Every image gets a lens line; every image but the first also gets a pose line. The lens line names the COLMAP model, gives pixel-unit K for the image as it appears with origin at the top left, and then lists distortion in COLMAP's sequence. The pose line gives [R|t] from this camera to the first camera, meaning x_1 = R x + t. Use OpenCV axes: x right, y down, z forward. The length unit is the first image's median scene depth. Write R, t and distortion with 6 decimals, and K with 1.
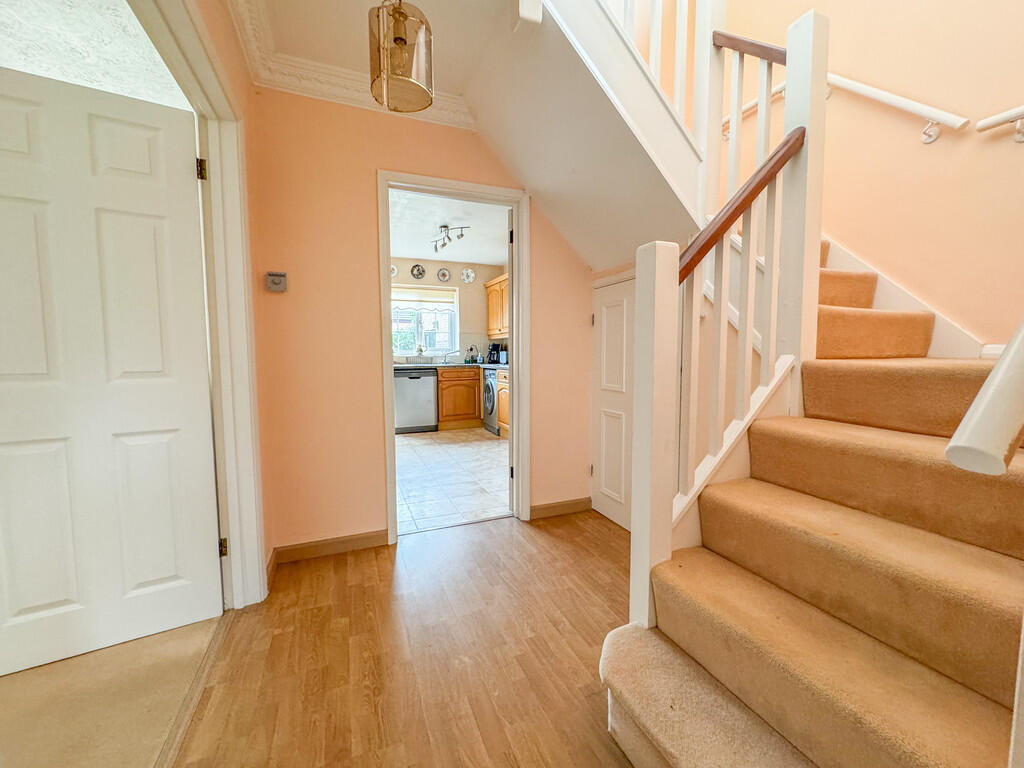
lens RADIAL K [[417.2, 0, 515.7], [0, 417.2, 383.2], [0, 0, 1]] dist [-0.000519, 0.000050]
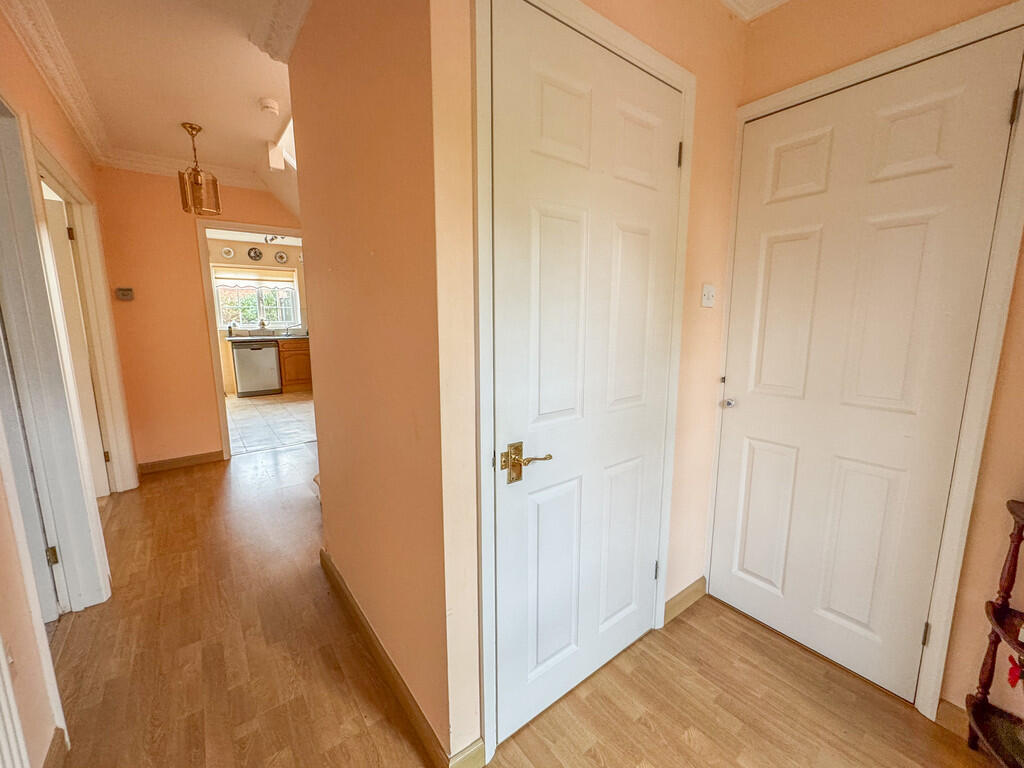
lens RADIAL K [[417.2, 0, 510.6], [0, 417.2, 383.4], [0, 0, 1]] dist [-0.000519, 0.000050]
pose [[0.966144, -0.037902, 0.255204, 0.141973], [0.015370, 0.995849, 0.089712, -0.010500], [-0.257545, -0.082753, 0.962716, -0.313767]]
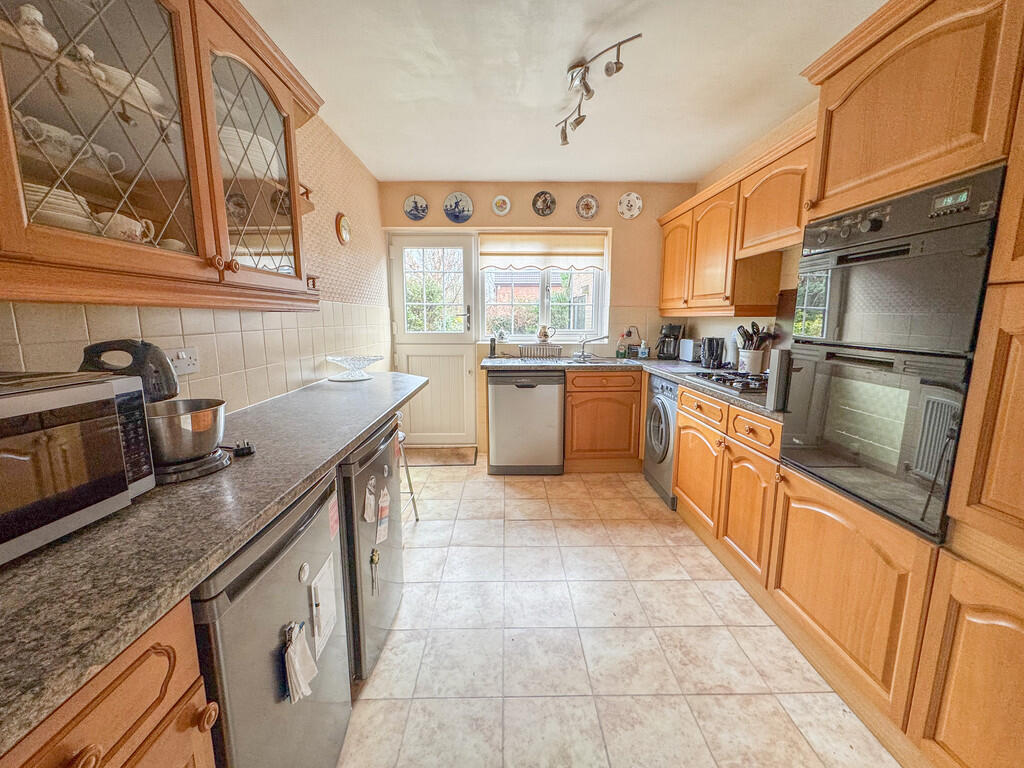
lens RADIAL K [[417.2, 0, 508.3], [0, 417.2, 383.6], [0, 0, 1]] dist [-0.000519, 0.000050]
pose [[0.926283, 0.062766, -0.371565, -0.046157], [-0.030619, 0.995307, 0.091800, -0.068321], [0.375583, -0.073656, 0.923857, 0.438742]]
